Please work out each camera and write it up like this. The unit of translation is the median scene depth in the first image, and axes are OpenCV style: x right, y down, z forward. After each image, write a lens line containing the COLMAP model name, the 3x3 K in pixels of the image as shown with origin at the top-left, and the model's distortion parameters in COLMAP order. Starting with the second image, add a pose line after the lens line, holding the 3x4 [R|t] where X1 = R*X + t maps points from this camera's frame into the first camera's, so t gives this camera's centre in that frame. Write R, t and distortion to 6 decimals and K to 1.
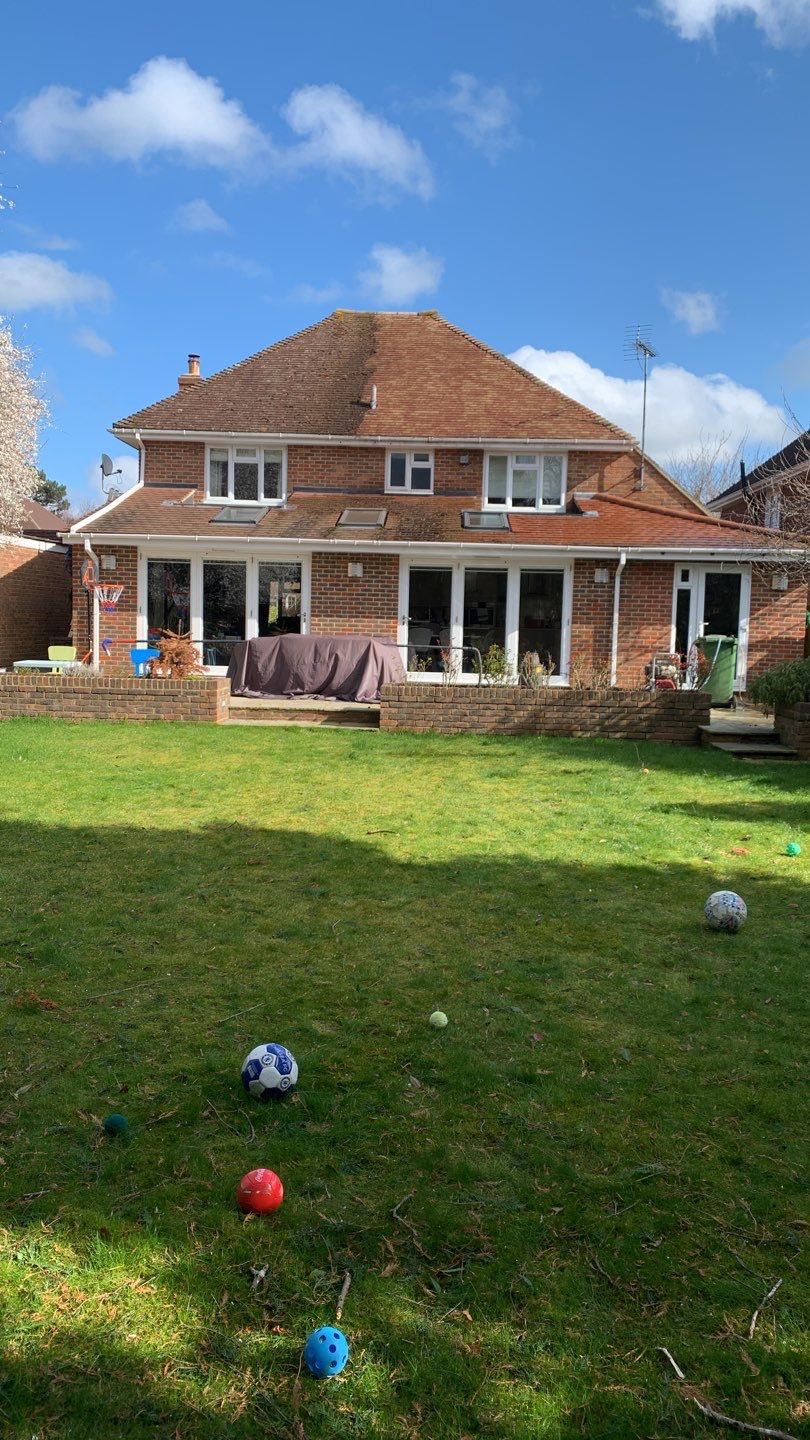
lens RADIAL K [[1087.4, 0, 405.0], [0, 1087.4, 720.0], [0, 0, 1]] dist [0.100591, -0.260505]
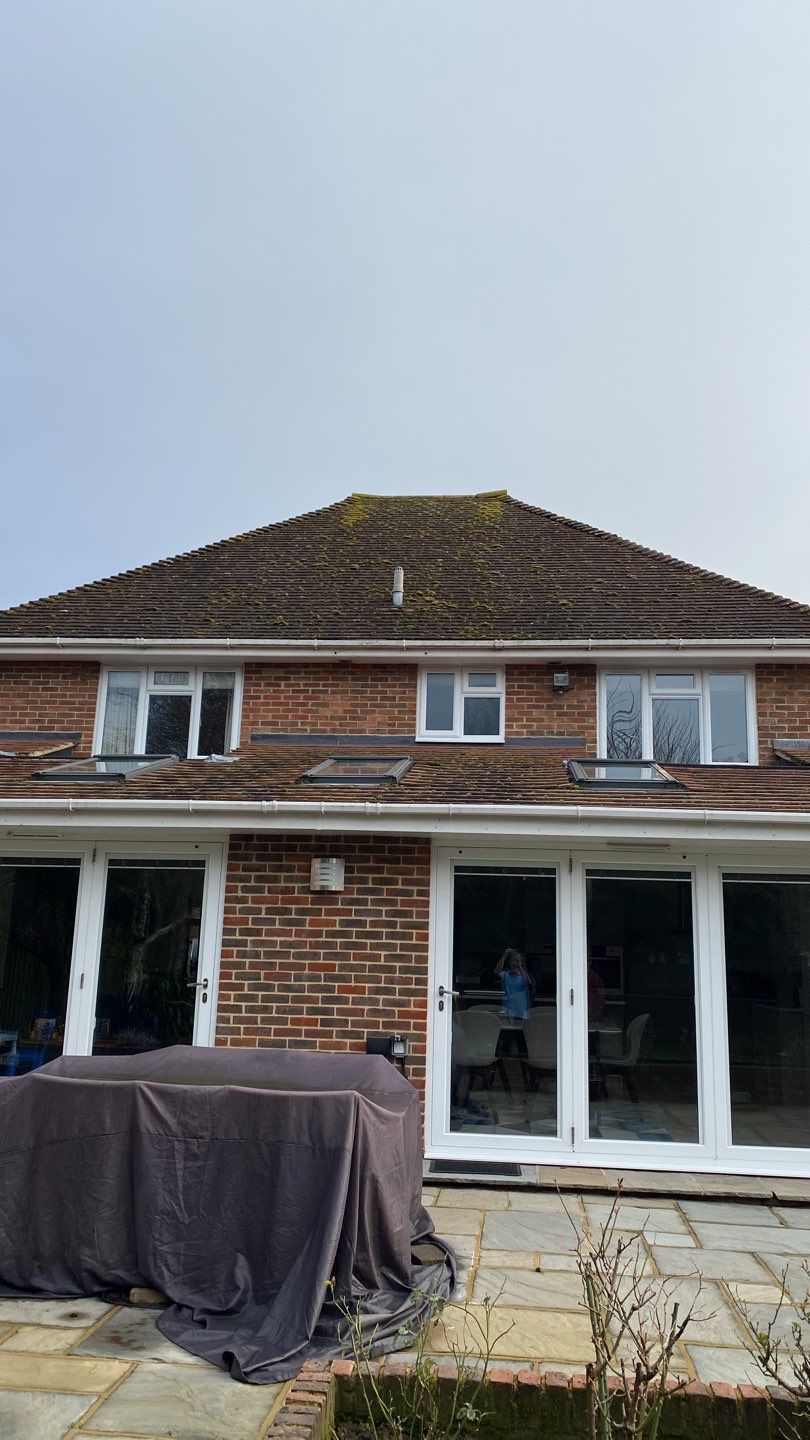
lens RADIAL K [[1087.4, 0, 405.0], [0, 1087.4, 720.0], [0, 0, 1]] dist [0.100591, -0.260505]
pose [[0.998178, -0.009273, -0.059625, 0.008743], [-0.008696, 0.955704, -0.294202, -0.058921], [0.059712, 0.294185, 0.953881, 0.483166]]
